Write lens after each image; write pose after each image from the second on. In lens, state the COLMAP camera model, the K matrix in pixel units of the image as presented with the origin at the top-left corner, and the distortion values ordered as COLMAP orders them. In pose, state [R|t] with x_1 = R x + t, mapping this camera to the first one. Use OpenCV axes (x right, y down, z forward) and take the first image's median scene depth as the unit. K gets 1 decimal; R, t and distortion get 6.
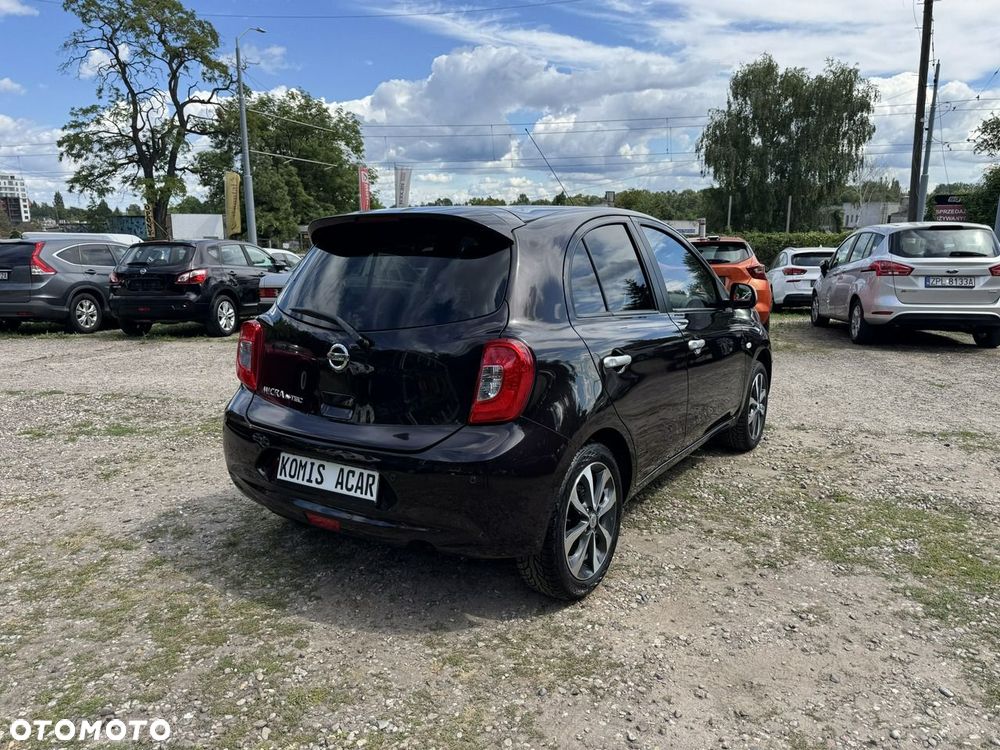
lens RADIAL K [[724.6, 0, 511.4], [0, 724.6, 378.3], [0, 0, 1]] dist [0.035072, -0.035379]
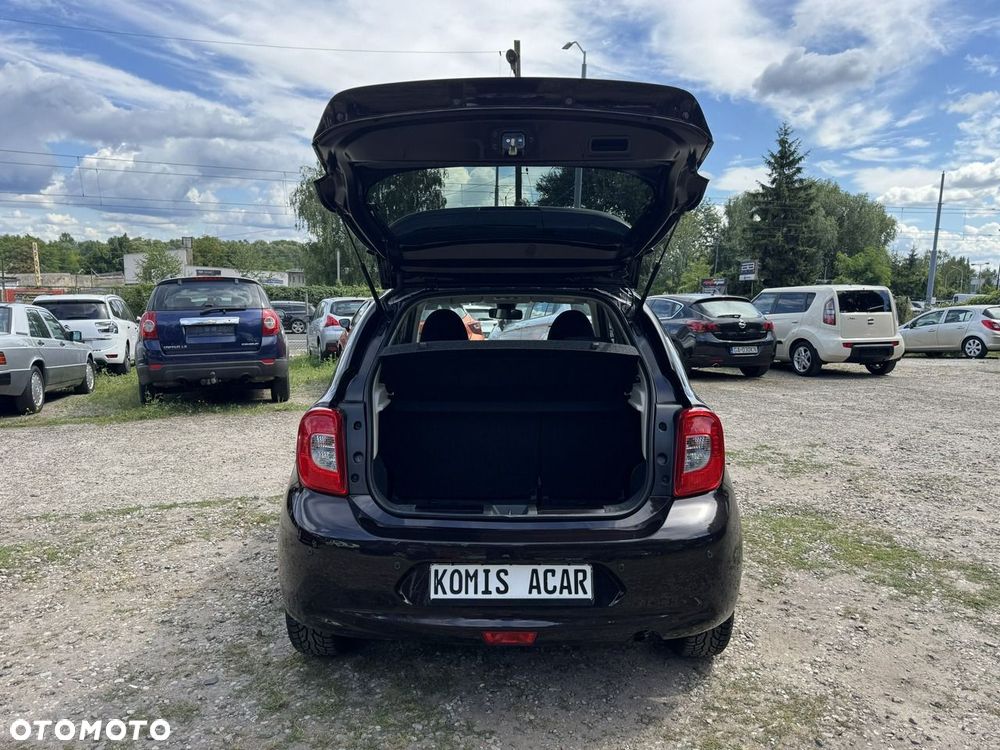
lens RADIAL K [[698.6, 0, 498.2], [0, 698.6, 382.2], [0, 0, 1]] dist [0.033050, -0.035918]
pose [[0.840627, -0.053615, 0.538955, -0.297718], [0.083351, 0.996040, -0.030920, -0.032844], [-0.535163, 0.070914, 0.841767, 0.123268]]
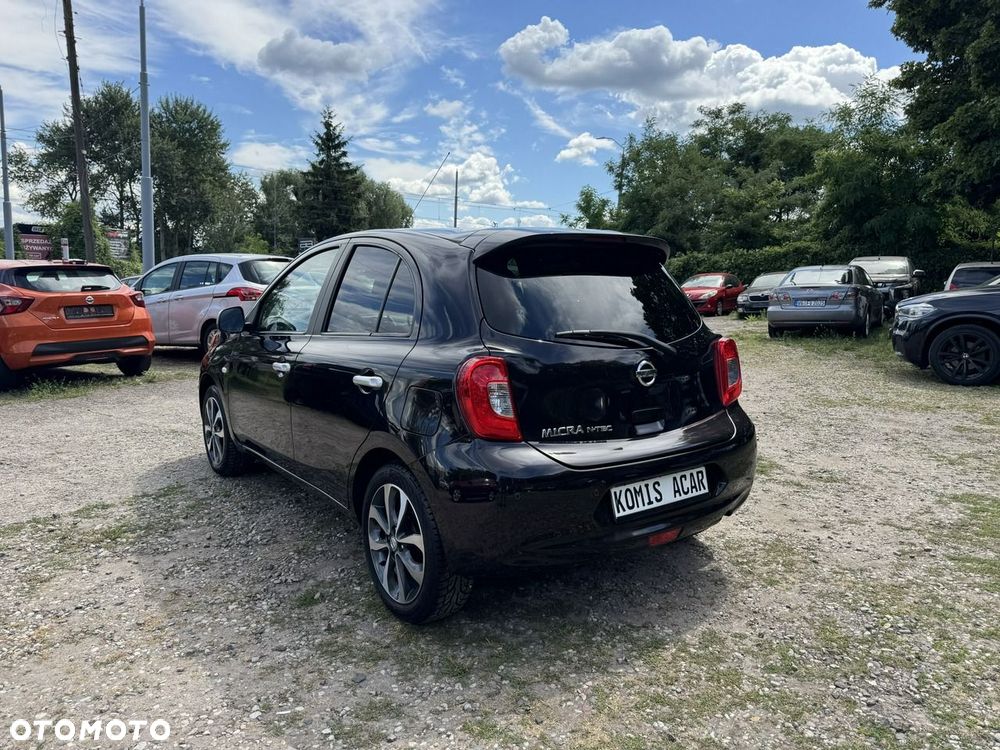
lens RADIAL K [[698.6, 0, 498.2], [0, 698.6, 382.2], [0, 0, 1]] dist [0.033050, -0.035918]
pose [[0.364256, -0.127354, 0.922550, -0.514380], [0.152244, 0.985423, 0.075922, -0.051929], [-0.918771, 0.112798, 0.378335, 0.349004]]
